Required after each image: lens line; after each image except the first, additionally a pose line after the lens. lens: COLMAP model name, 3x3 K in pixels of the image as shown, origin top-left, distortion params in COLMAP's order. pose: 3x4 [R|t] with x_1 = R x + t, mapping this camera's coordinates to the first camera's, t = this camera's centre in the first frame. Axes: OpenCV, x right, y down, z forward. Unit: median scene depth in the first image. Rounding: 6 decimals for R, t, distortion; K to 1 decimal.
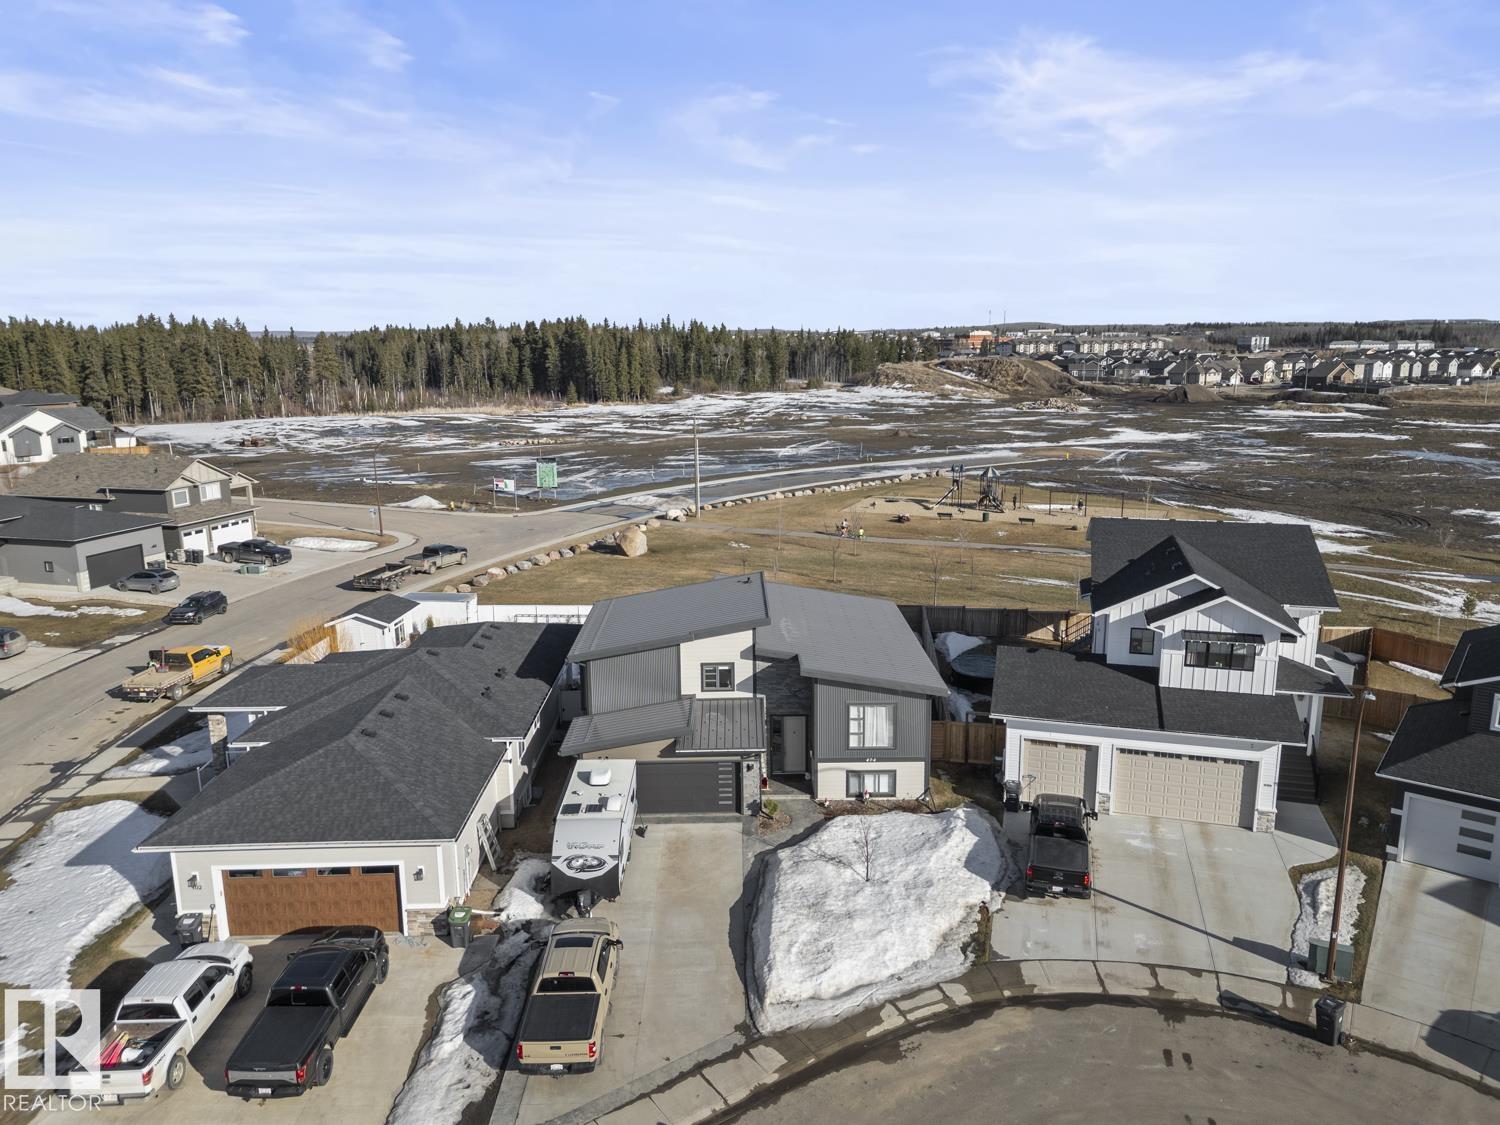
lens RADIAL K [[1050.3, 0, 750.0], [0, 1050.3, 562.5], [0, 0, 1]] dist [0.068984, -0.060305]
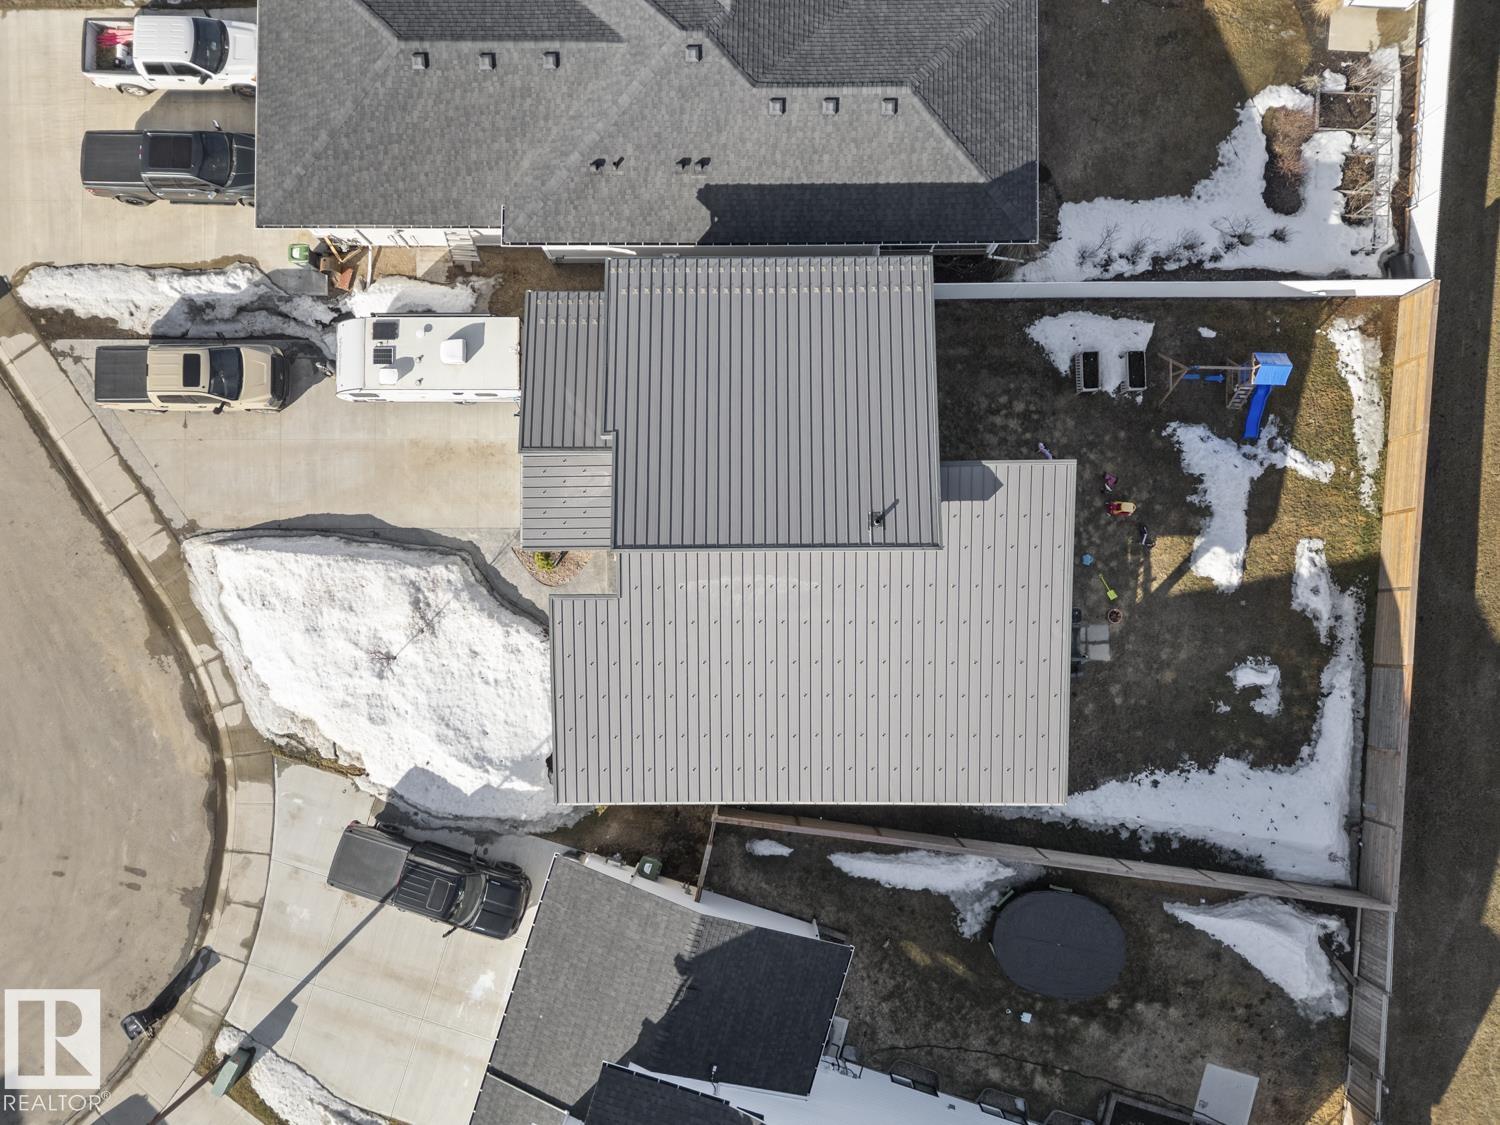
lens RADIAL K [[1050.3, 0, 750.0], [0, 1050.3, 562.5], [0, 0, 1]] dist [0.068984, -0.060305]
pose [[-0.015150, 0.999009, -0.041844, 0.061395], [-0.201252, 0.037946, 0.978804, -0.708411], [0.979422, 0.023250, 0.200477, 1.137679]]
